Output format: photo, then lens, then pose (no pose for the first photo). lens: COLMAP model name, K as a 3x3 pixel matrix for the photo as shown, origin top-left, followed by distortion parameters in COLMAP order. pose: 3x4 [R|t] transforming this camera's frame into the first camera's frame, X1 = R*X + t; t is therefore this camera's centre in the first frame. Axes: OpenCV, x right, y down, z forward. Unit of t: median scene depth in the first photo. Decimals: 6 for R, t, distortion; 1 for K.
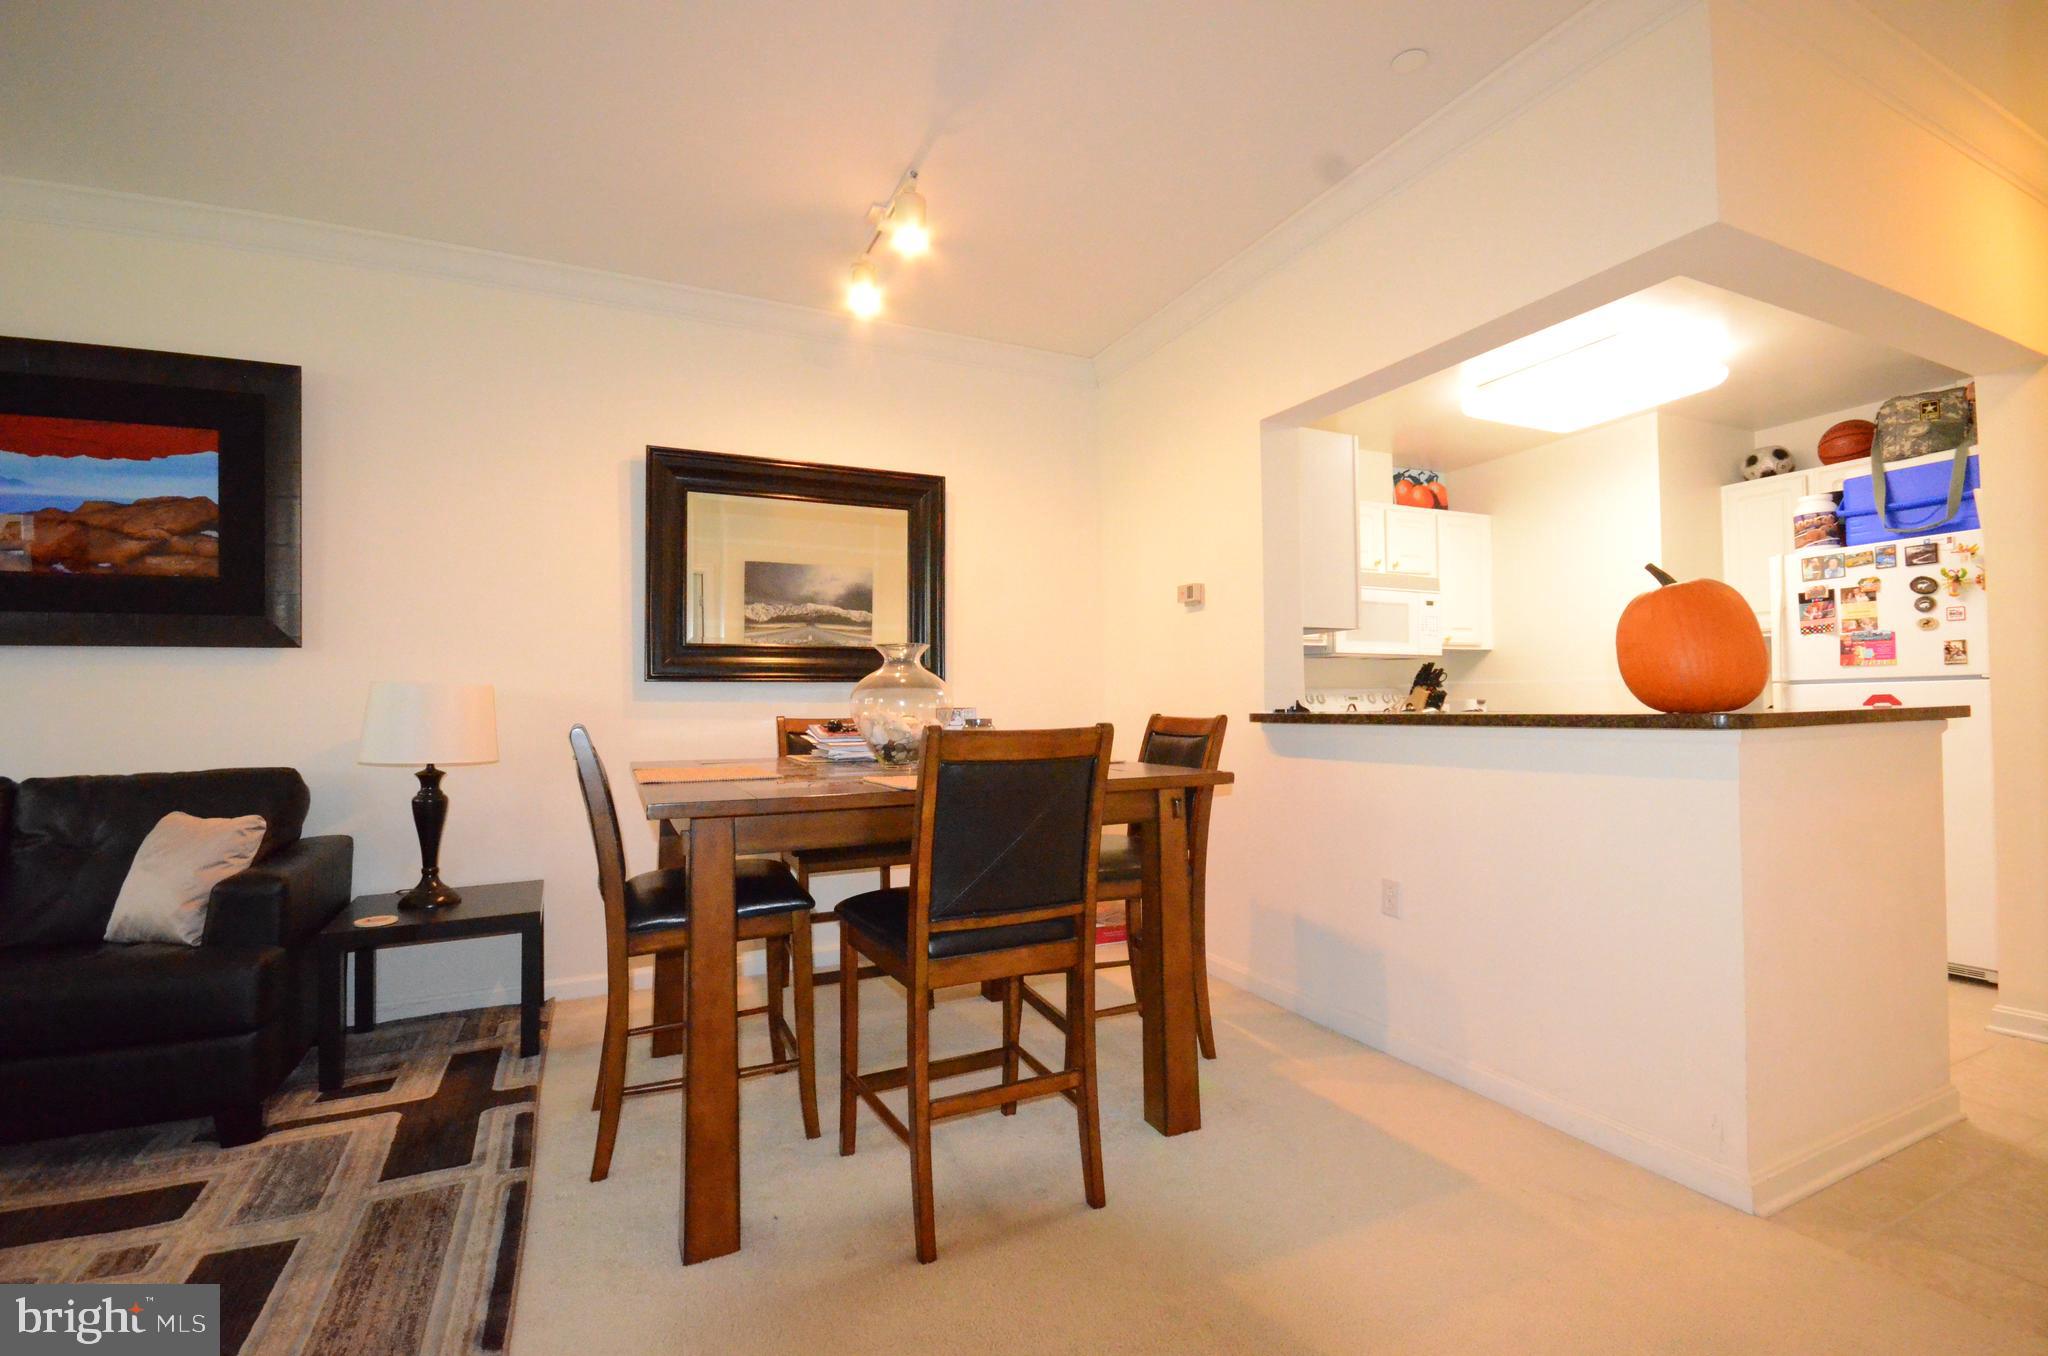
lens RADIAL K [[893.9, 0, 1036.4], [0, 893.9, 683.8], [0, 0, 1]] dist [-0.001026, -0.005555]
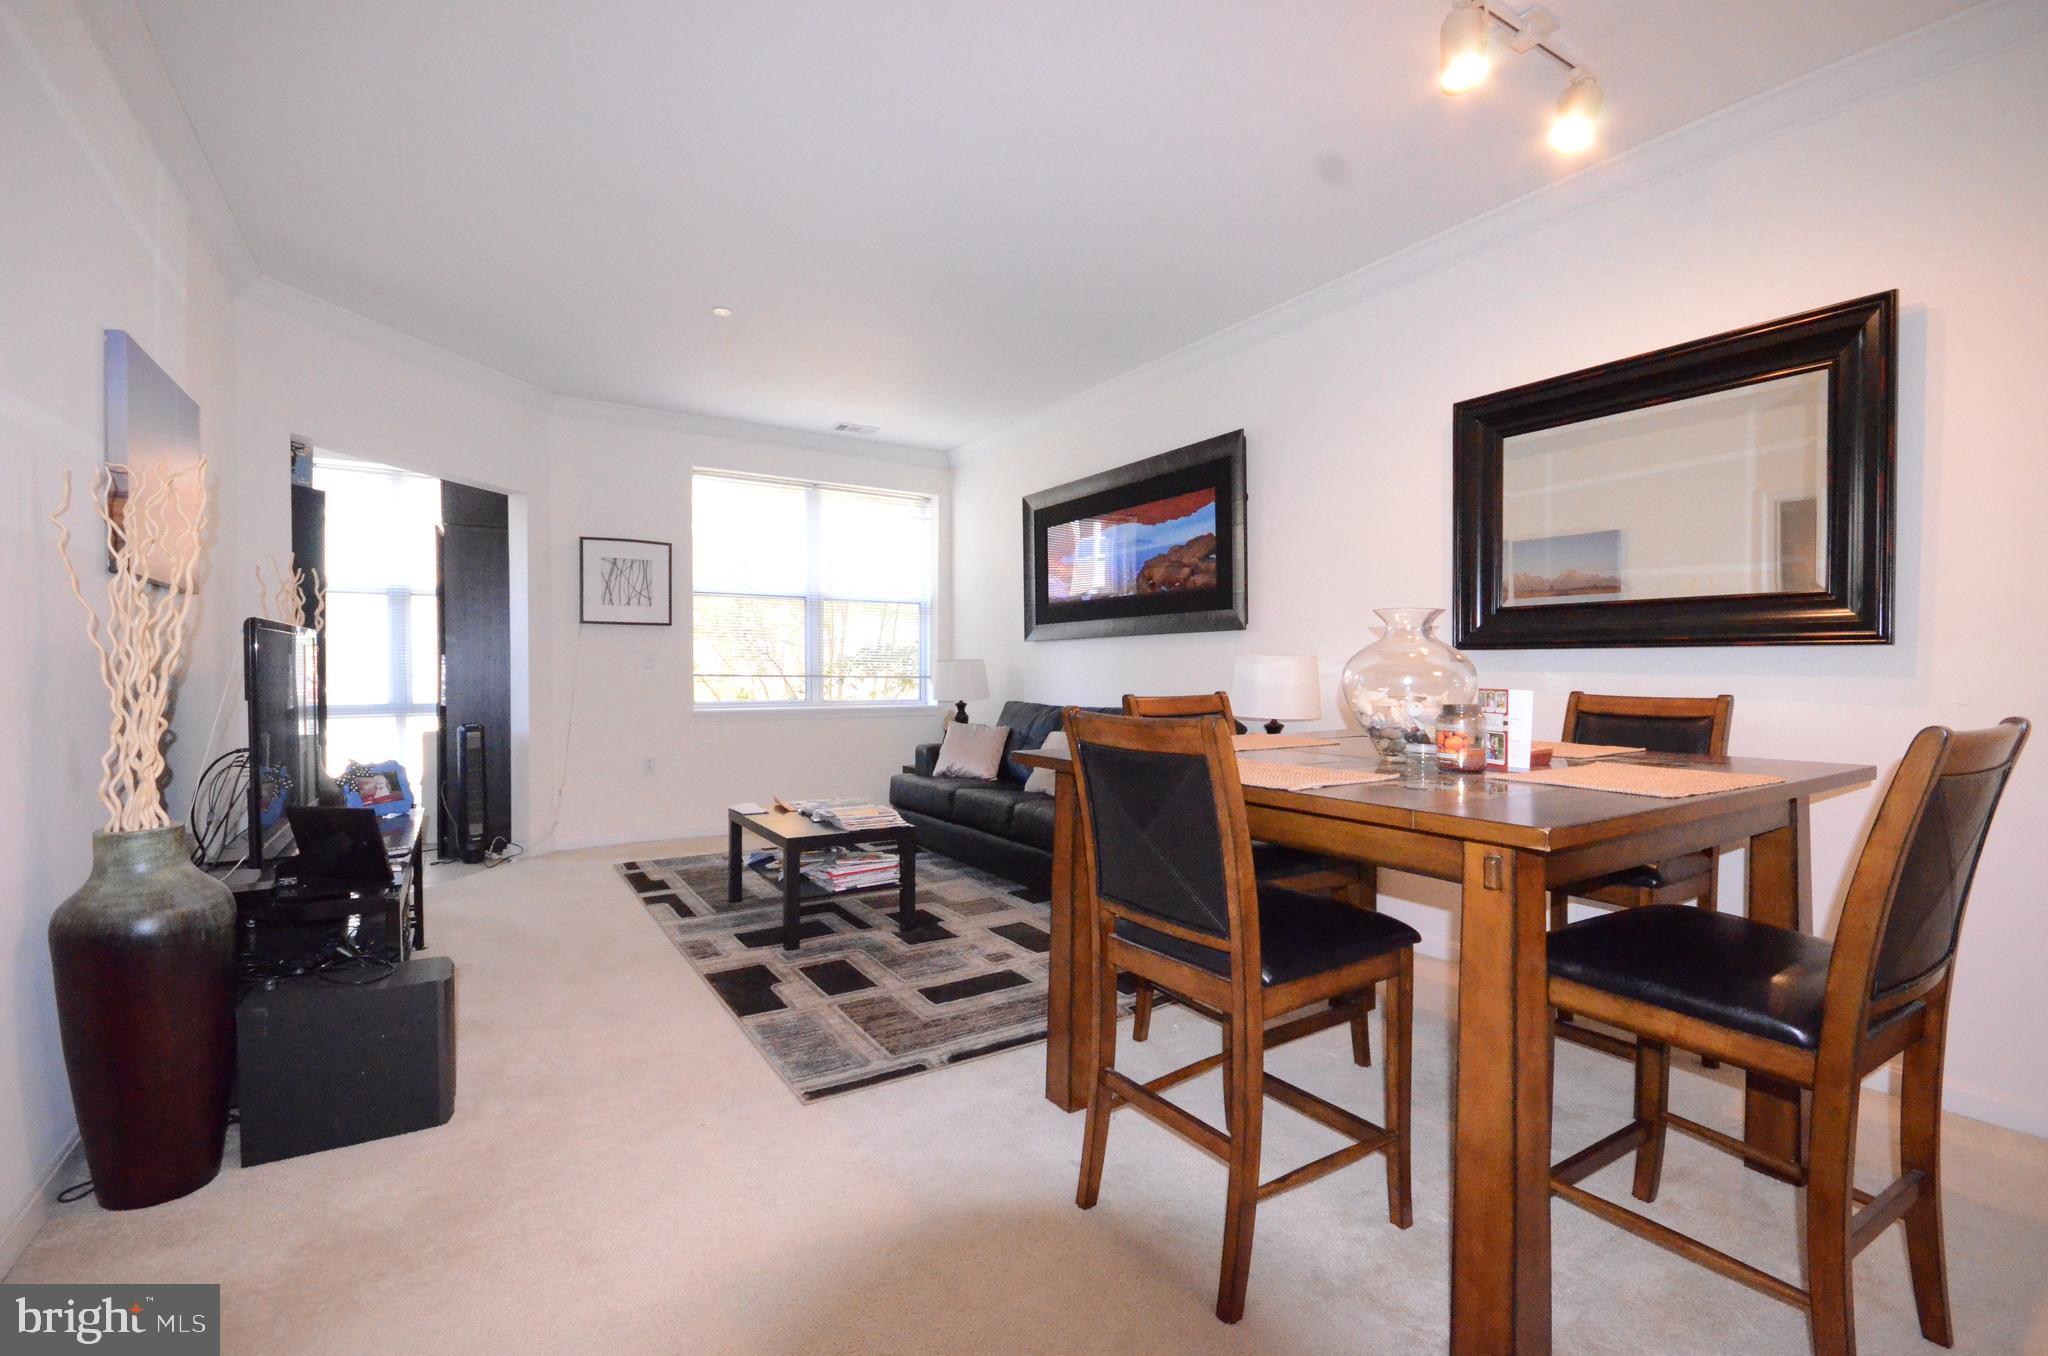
lens RADIAL K [[893.9, 0, 1026.9], [0, 893.9, 686.7], [0, 0, 1]] dist [-0.001026, -0.005555]
pose [[0.120822, 0.033744, -0.992101, 0.472122], [0.019134, 0.999157, 0.036314, -0.007712], [0.992490, -0.023371, 0.120074, 0.425789]]
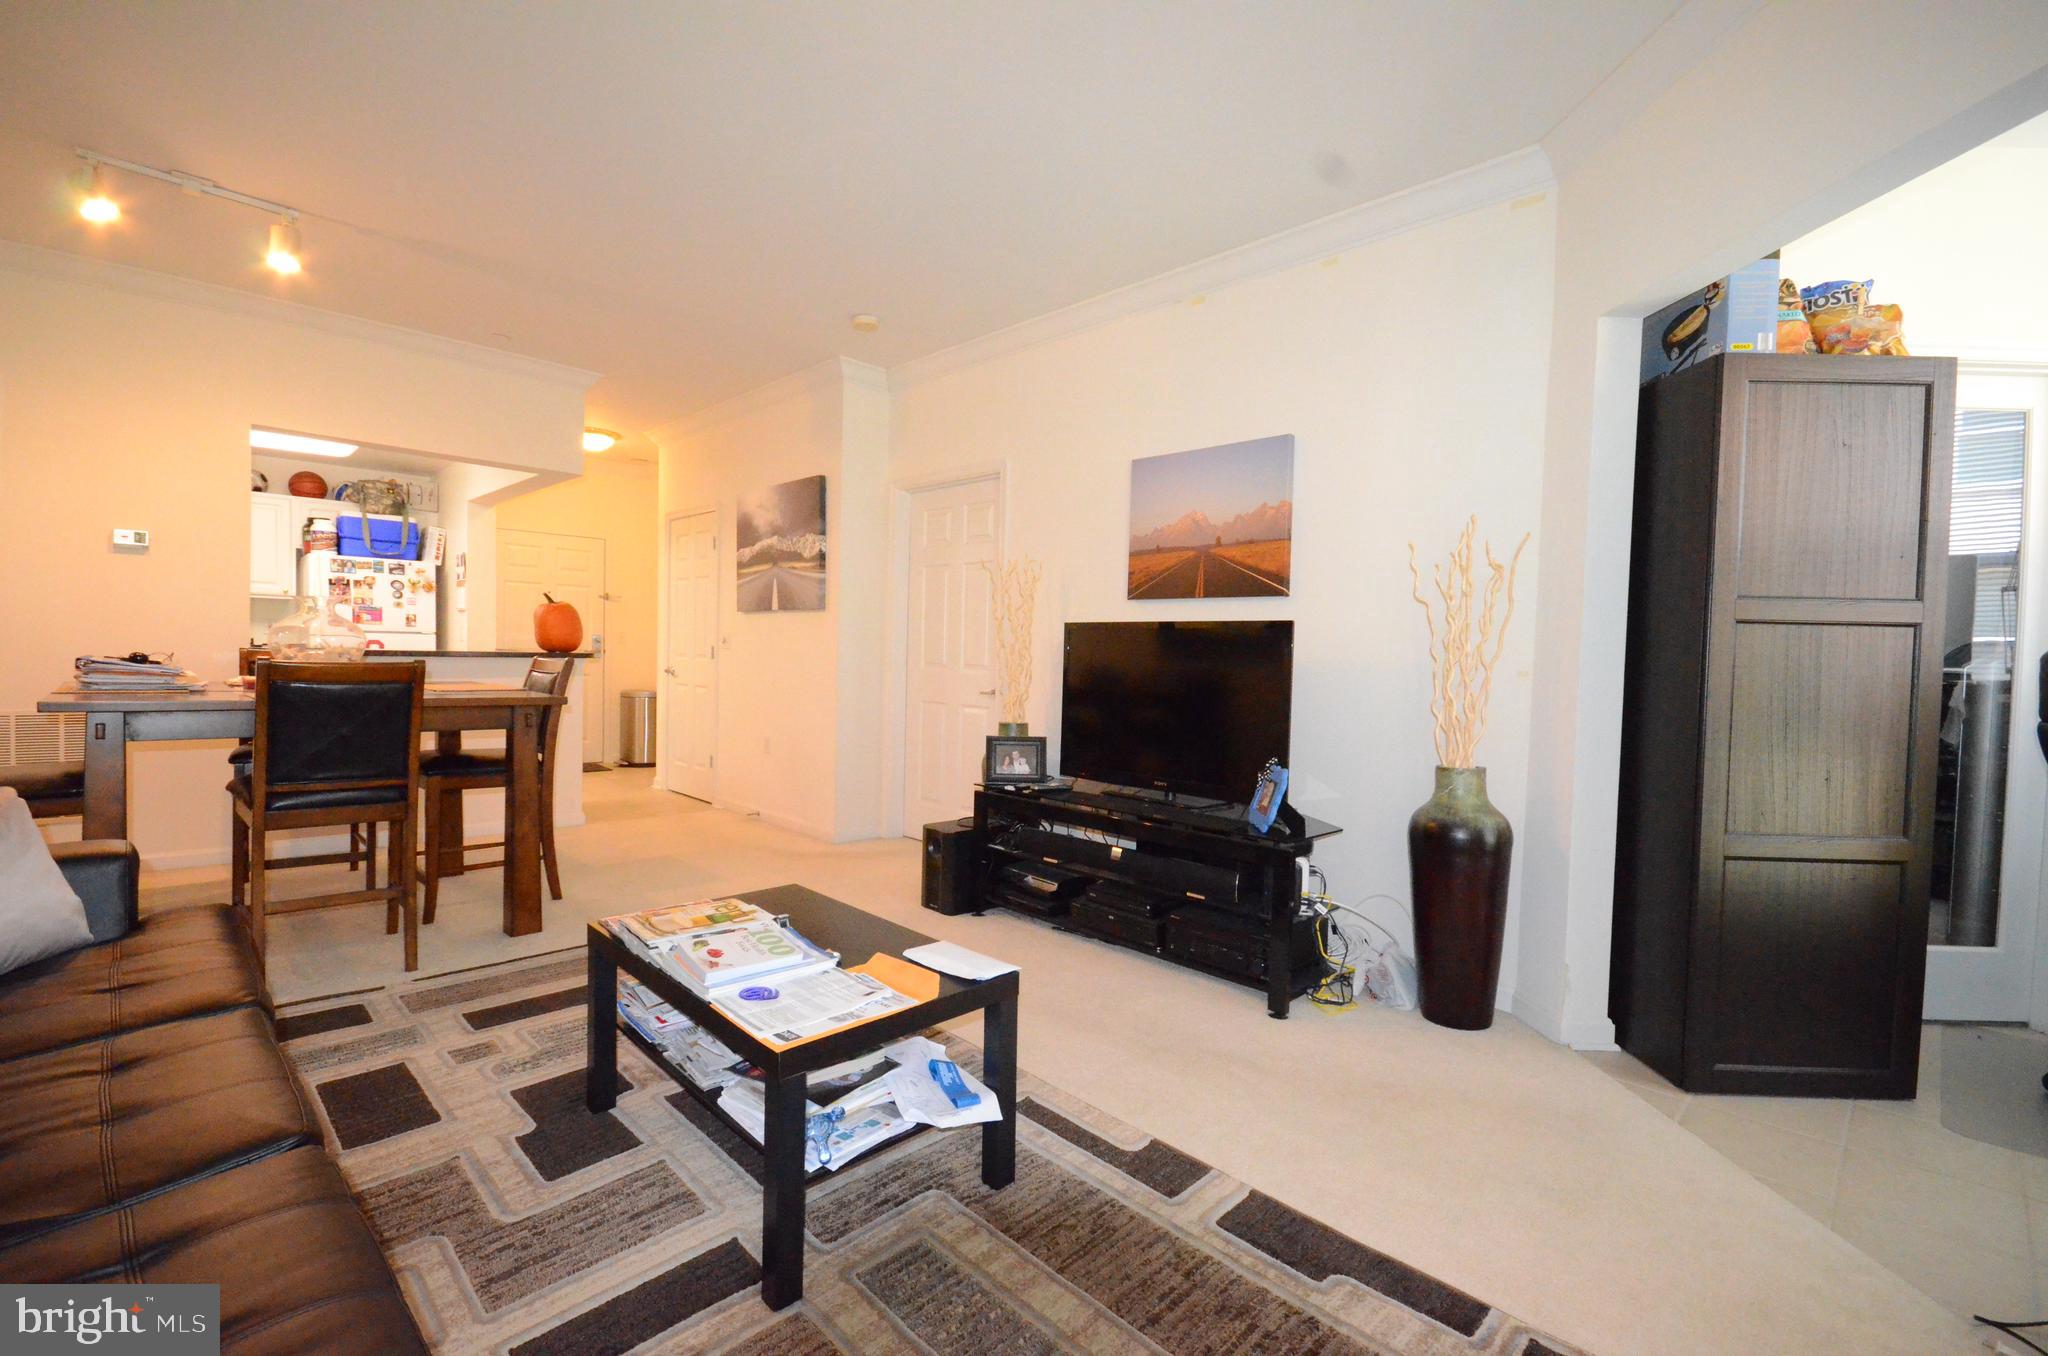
lens RADIAL K [[893.9, 0, 1037.6], [0, 893.9, 676.3], [0, 0, 1]] dist [-0.001026, -0.005555]
pose [[-0.341436, -0.021349, 0.939663, -1.340264], [-0.044010, 0.999009, 0.006705, 0.014860], [-0.938874, -0.039065, -0.342037, 0.342988]]
